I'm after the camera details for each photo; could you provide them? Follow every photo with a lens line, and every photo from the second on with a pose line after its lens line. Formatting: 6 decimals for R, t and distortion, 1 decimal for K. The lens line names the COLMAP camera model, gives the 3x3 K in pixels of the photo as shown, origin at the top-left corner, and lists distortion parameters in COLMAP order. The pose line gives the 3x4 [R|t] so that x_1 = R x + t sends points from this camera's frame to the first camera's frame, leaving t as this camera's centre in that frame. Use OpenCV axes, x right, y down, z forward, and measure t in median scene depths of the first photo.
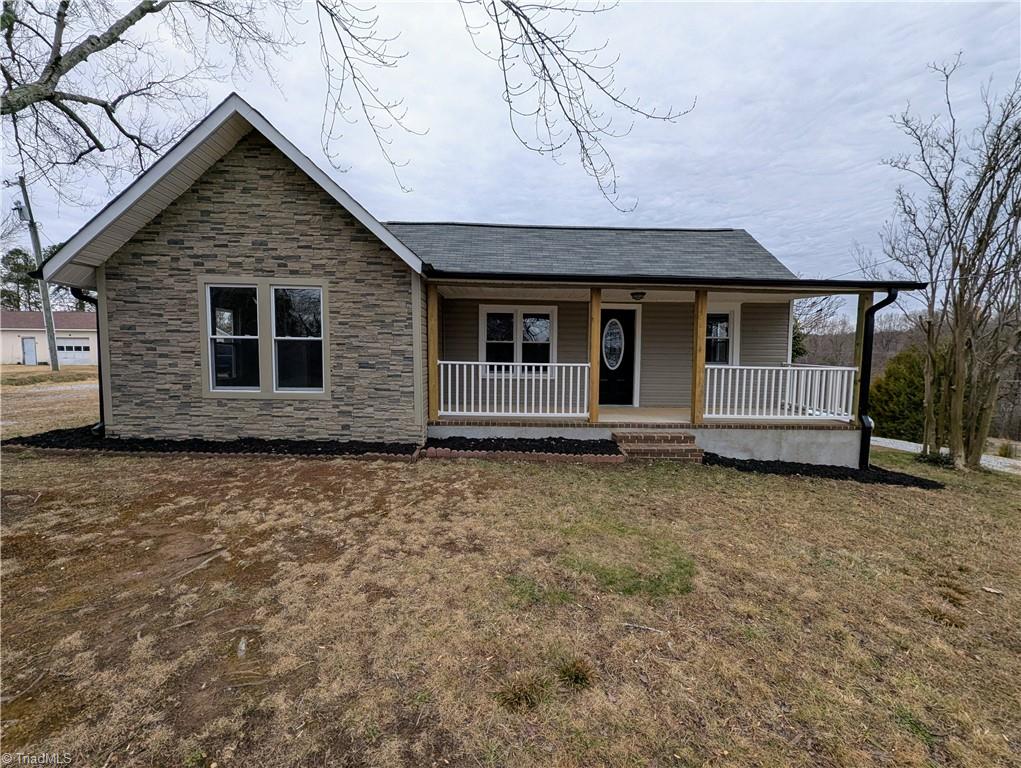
lens RADIAL K [[423.8, 0, 514.2], [0, 423.8, 384.1], [0, 0, 1]] dist [0.002330, -0.001897]
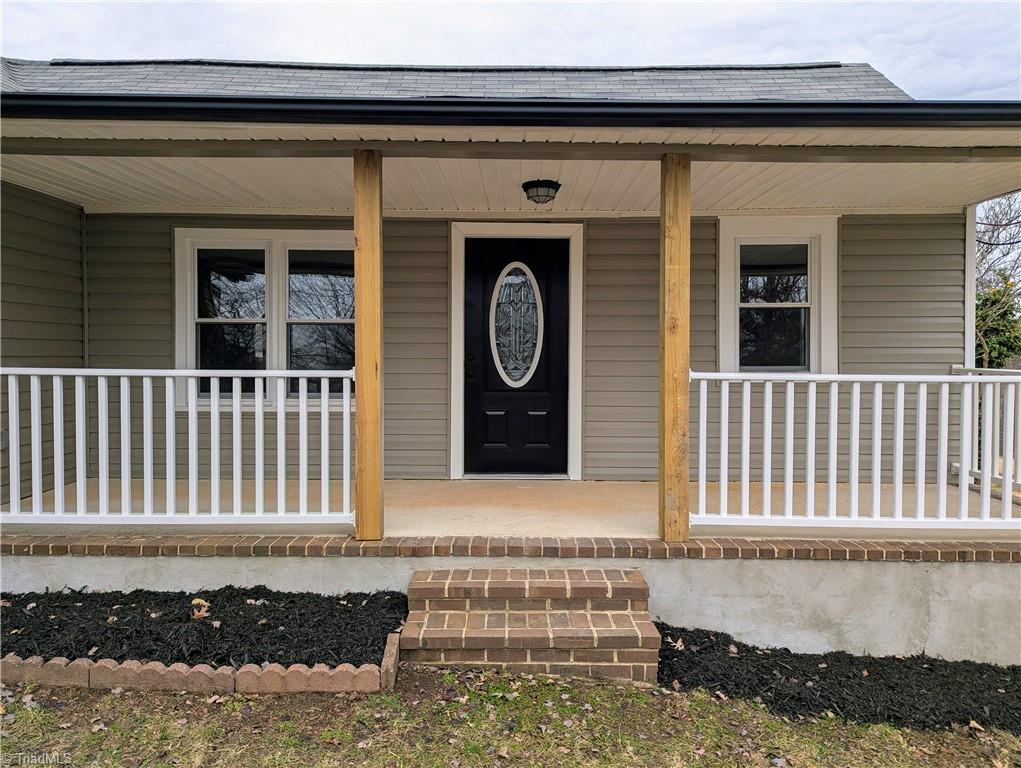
lens RADIAL K [[718.1, 0, 515.9], [0, 718.1, 381.9], [0, 0, 1]] dist [0.052245, -0.031293]
pose [[0.999482, -0.007906, -0.031207, 0.358001], [0.006480, 0.998942, -0.045520, -0.011517], [0.031534, 0.045294, 0.998476, 0.451301]]
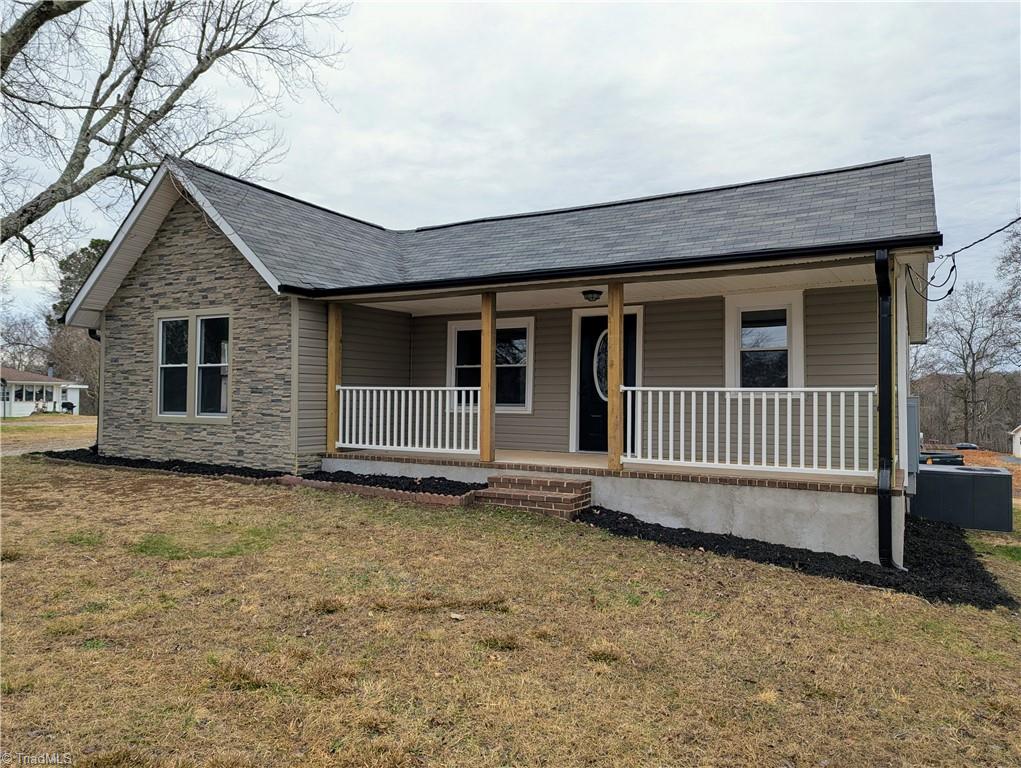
lens RADIAL K [[718.1, 0, 518.2], [0, 718.1, 384.0], [0, 0, 1]] dist [0.052245, -0.031293]
pose [[0.855988, -0.018761, -0.516654, 1.009932], [-0.034847, 0.994975, -0.093864, 0.076007], [0.515819, 0.098350, 0.851033, -0.114608]]
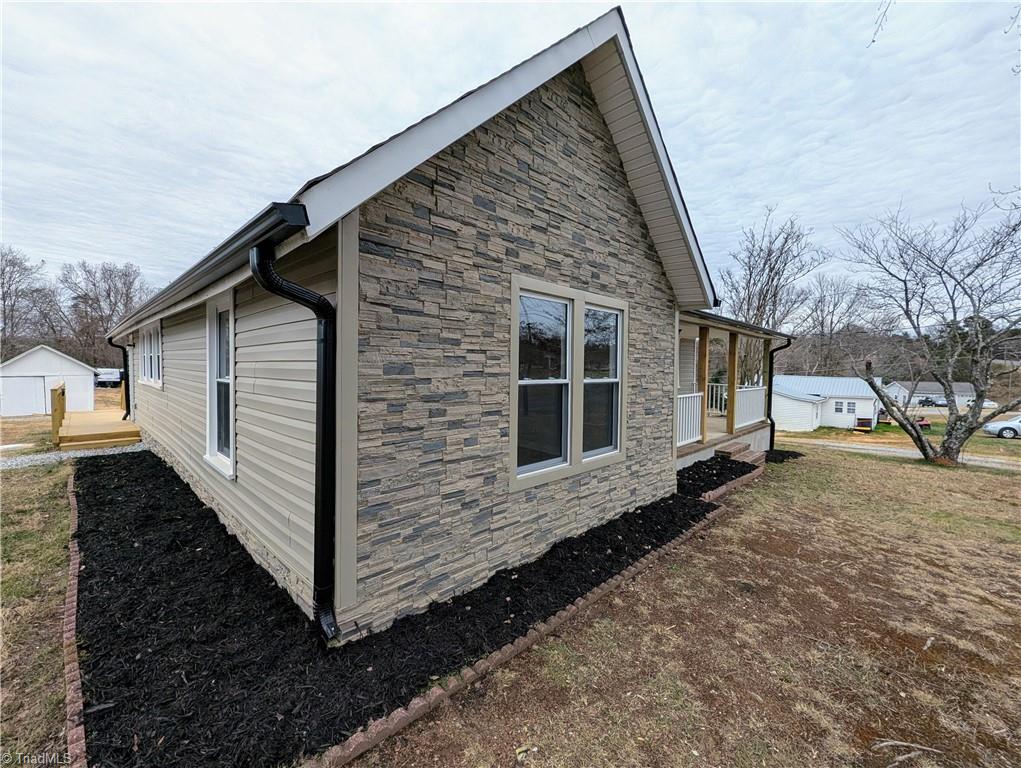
lens RADIAL K [[423.8, 0, 514.5], [0, 423.8, 383.5], [0, 0, 1]] dist [0.002330, -0.001897]
pose [[0.719259, -0.033959, 0.693912, -1.069769], [0.046119, 0.998935, 0.001083, -0.106874], [-0.693210, 0.031223, 0.720059, 0.571419]]
